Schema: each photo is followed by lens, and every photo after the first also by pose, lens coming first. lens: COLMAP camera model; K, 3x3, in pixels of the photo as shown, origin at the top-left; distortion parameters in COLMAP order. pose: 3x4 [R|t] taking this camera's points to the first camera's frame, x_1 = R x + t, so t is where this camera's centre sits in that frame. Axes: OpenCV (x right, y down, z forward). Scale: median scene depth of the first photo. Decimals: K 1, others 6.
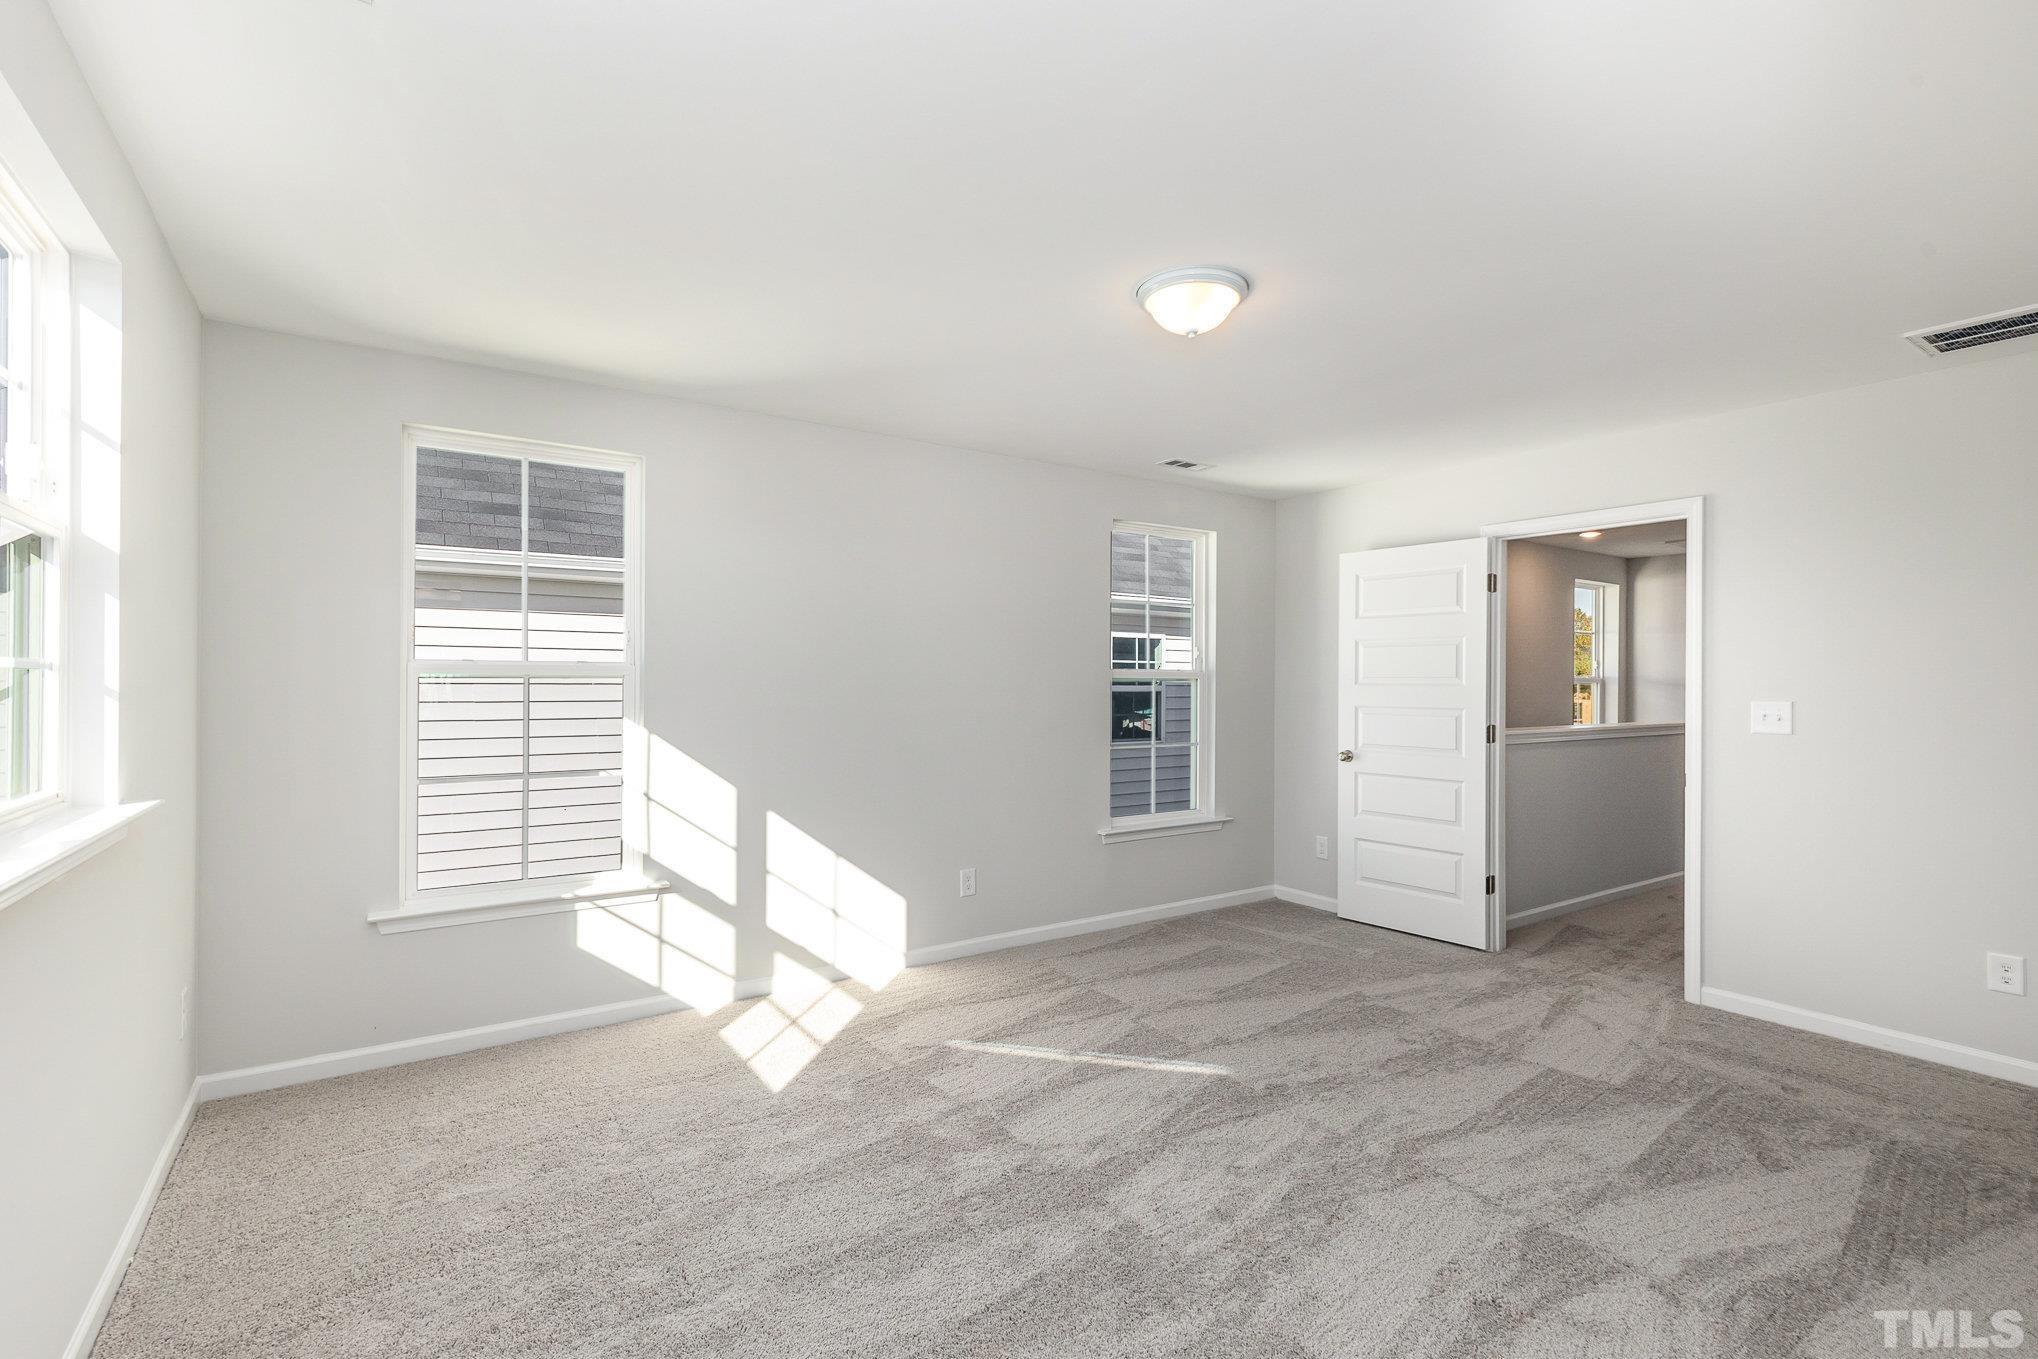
lens RADIAL K [[925.6, 0, 1016.2], [0, 925.6, 687.7], [0, 0, 1]] dist [0.007541, 0.000038]
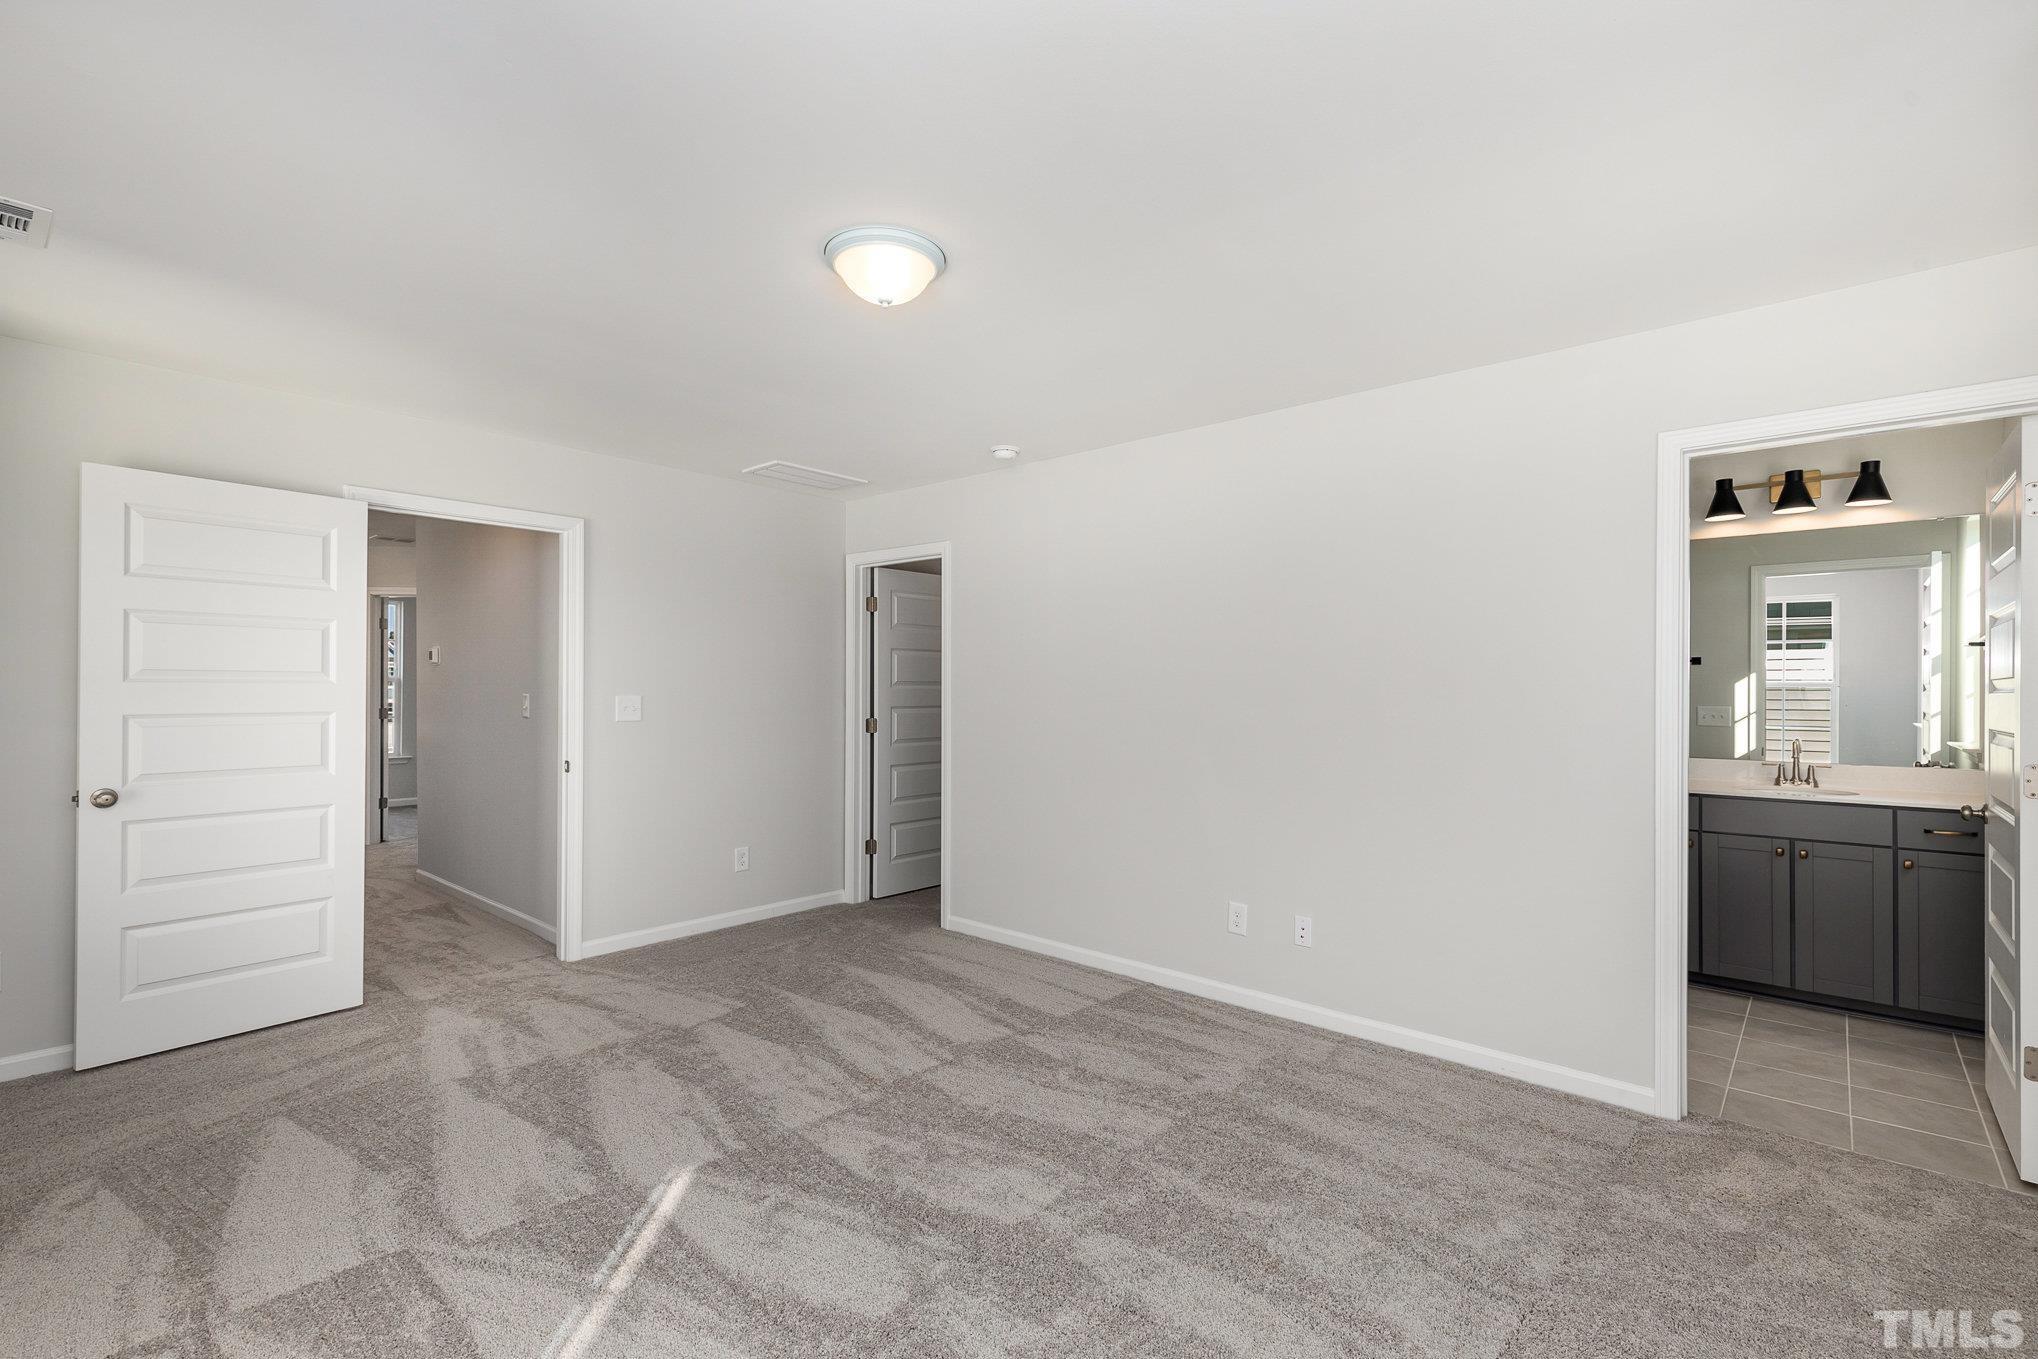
lens RADIAL K [[925.6, 0, 1016.2], [0, 925.6, 687.7], [0, 0, 1]] dist [0.007541, 0.000038]
pose [[-0.233787, -0.005764, 0.972271, -0.535828], [0.000822, 0.999981, 0.006126, -0.003210], [-0.972287, 0.002231, -0.233778, 0.788526]]
